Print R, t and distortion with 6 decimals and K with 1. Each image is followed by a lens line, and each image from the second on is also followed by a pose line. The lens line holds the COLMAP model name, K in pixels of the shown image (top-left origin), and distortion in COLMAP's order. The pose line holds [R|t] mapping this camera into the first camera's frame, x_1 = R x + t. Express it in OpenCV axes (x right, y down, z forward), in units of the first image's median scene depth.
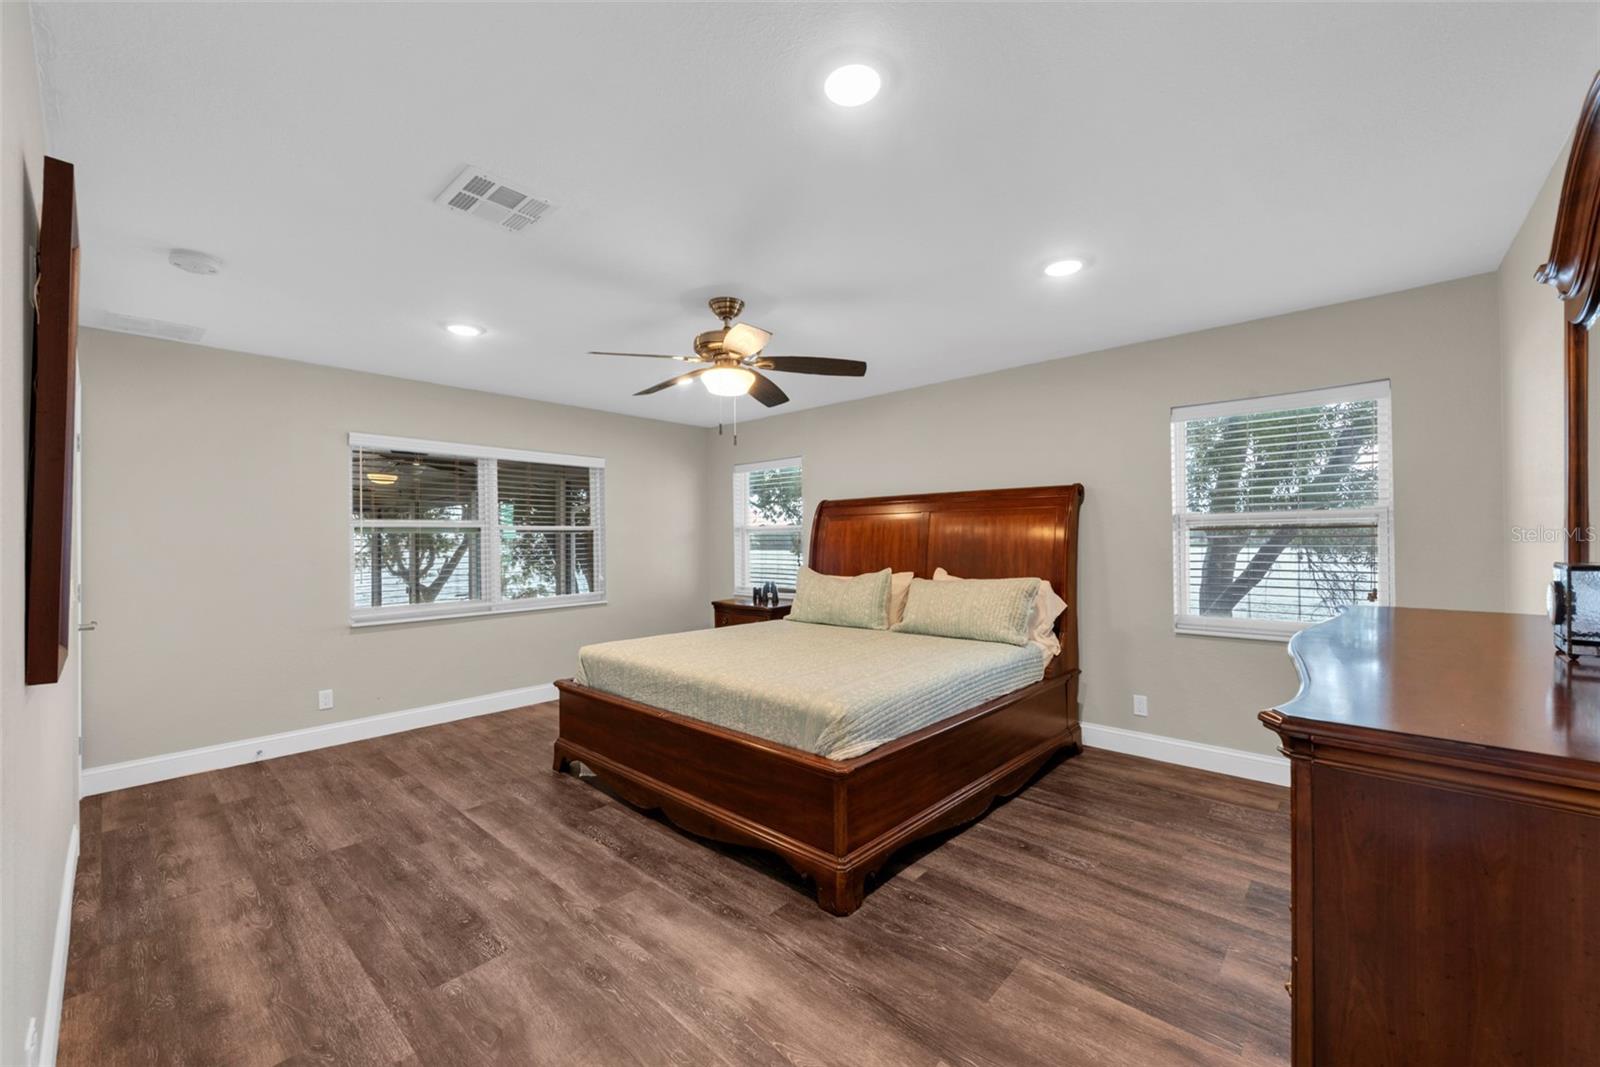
lens RADIAL K [[634.0, 0, 795.5], [0, 634.0, 537.6], [0, 0, 1]] dist [0.016450, -0.006198]
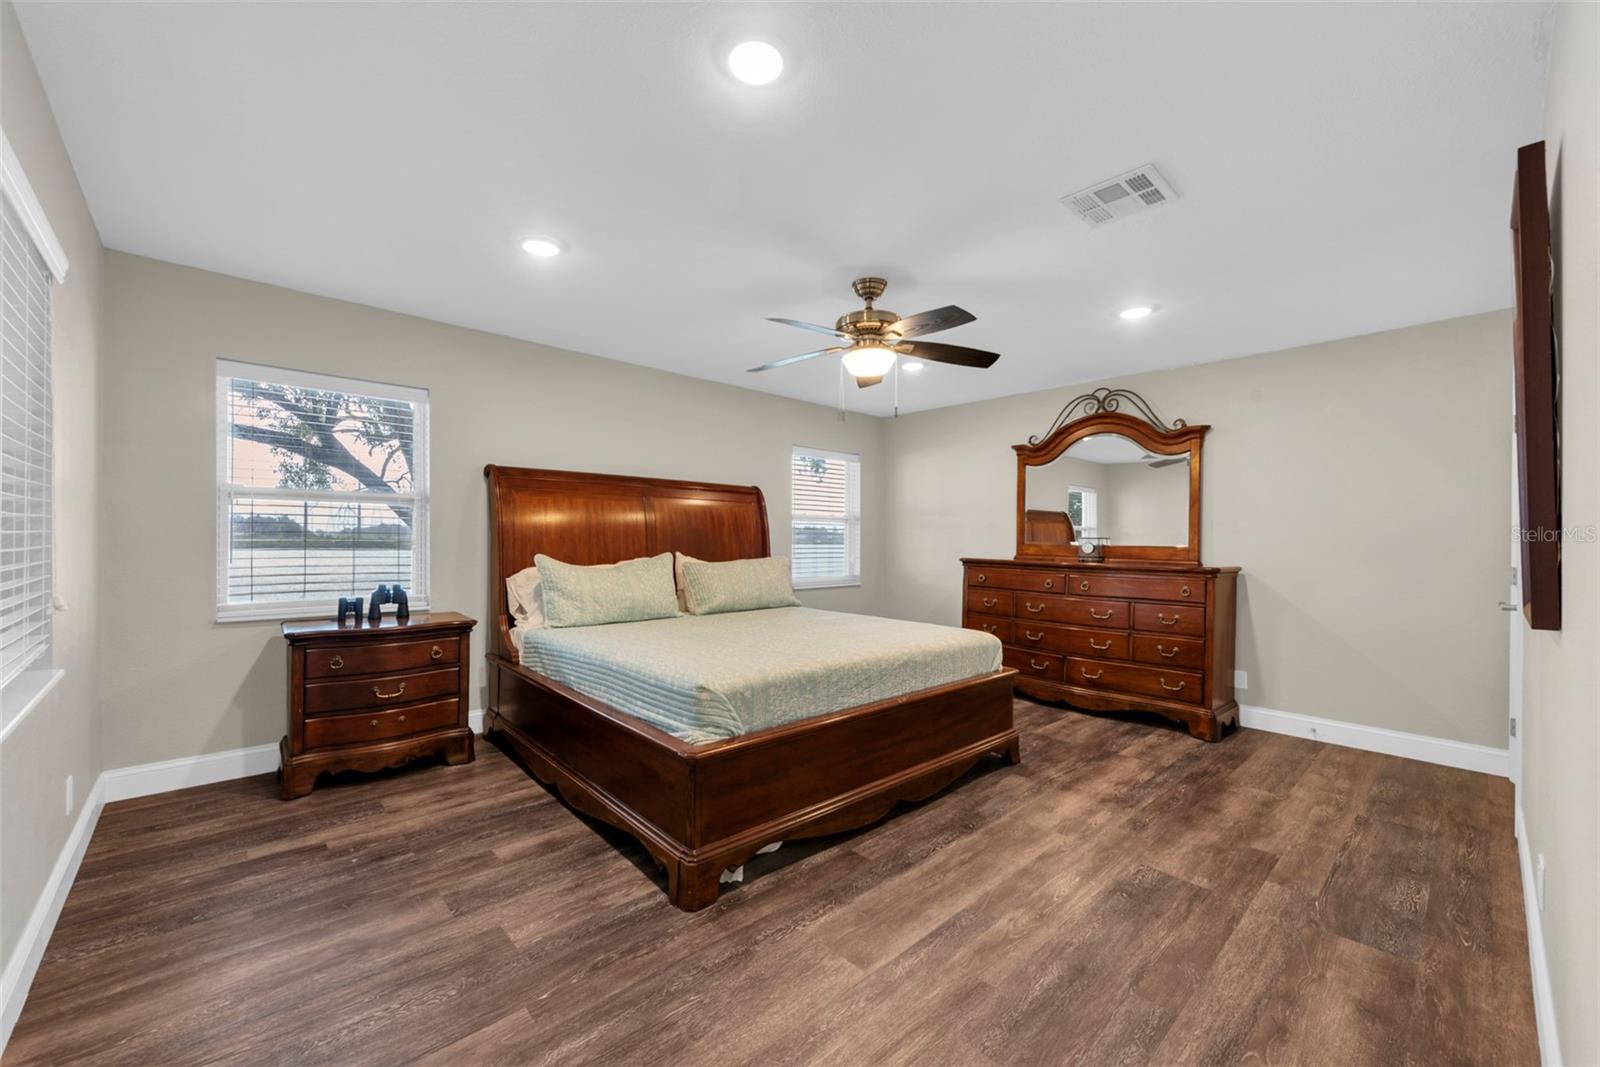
lens RADIAL K [[634.0, 0, 795.5], [0, 634.0, 537.6], [0, 0, 1]] dist [0.016450, -0.006198]
pose [[0.072639, 0.011742, 0.997289, -1.281781], [-0.015103, 0.999829, -0.010672, 0.052707], [-0.997244, -0.014287, 0.072804, 1.195743]]
